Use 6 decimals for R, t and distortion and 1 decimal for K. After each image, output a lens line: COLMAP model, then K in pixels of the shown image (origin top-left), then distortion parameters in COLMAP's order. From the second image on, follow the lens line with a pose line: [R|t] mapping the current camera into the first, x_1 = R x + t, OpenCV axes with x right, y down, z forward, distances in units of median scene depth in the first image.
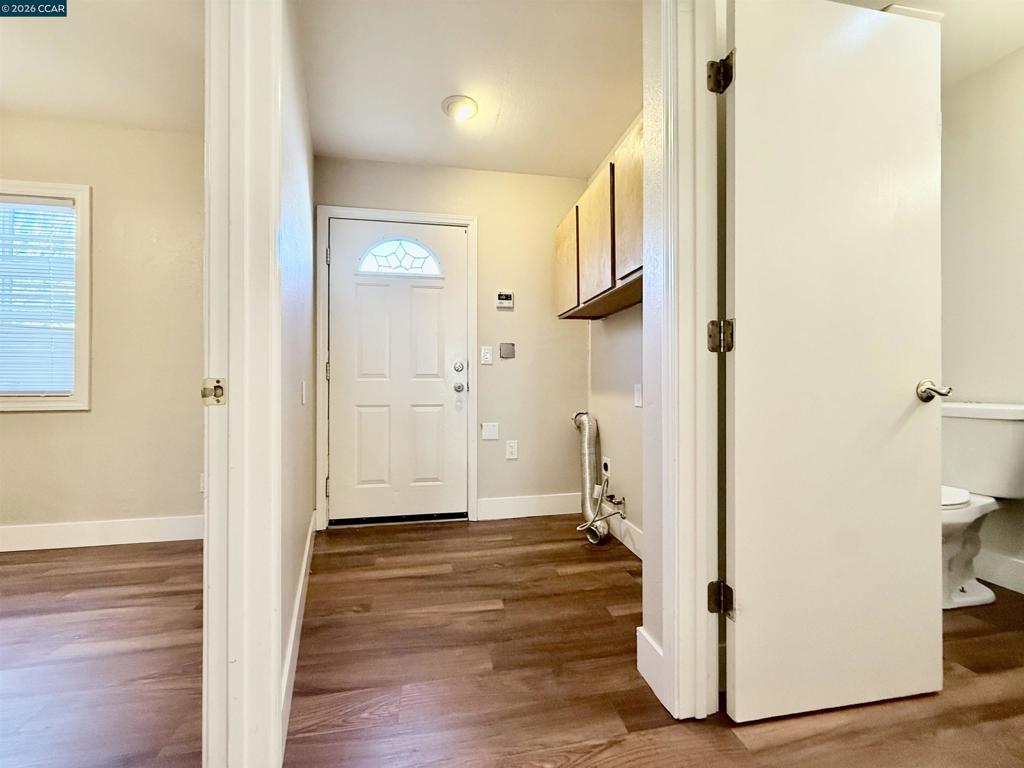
lens RADIAL K [[406.3, 0, 510.1], [0, 406.3, 388.2], [0, 0, 1]] dist [0.001125, -0.000067]
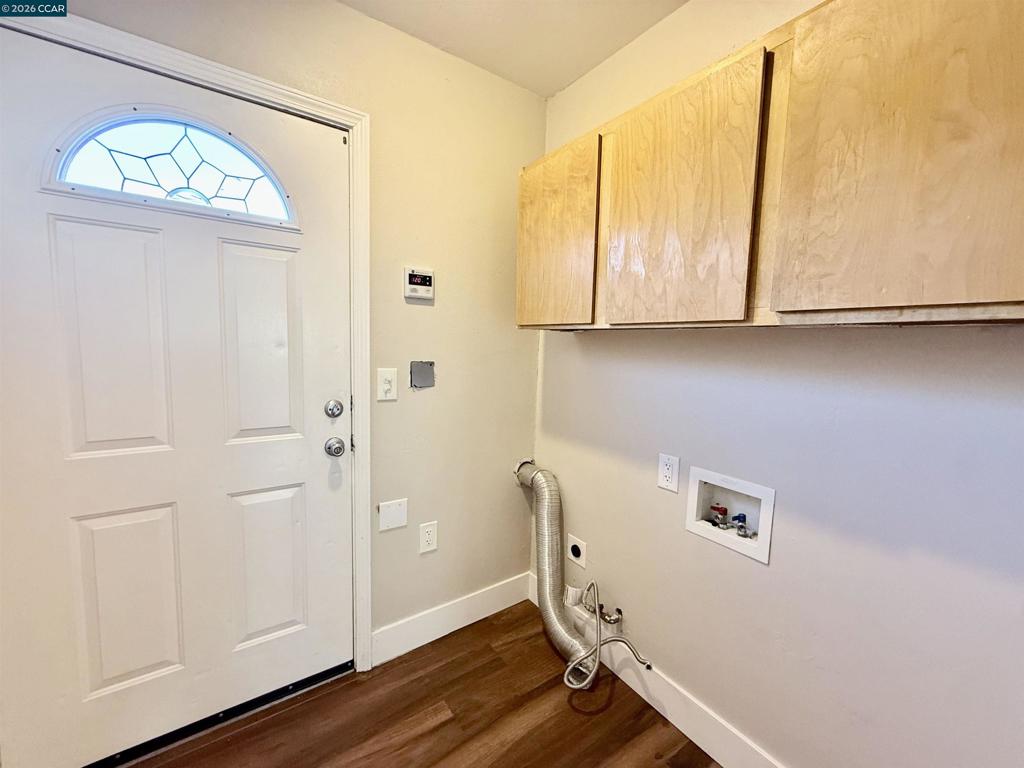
lens RADIAL K [[406.3, 0, 506.2], [0, 406.3, 389.4], [0, 0, 1]] dist [0.001125, -0.000067]
pose [[0.914470, -0.016348, 0.404324, -0.133992], [-0.023492, 0.995354, 0.093377, -0.130079], [-0.403971, -0.094889, 0.909837, 0.431521]]
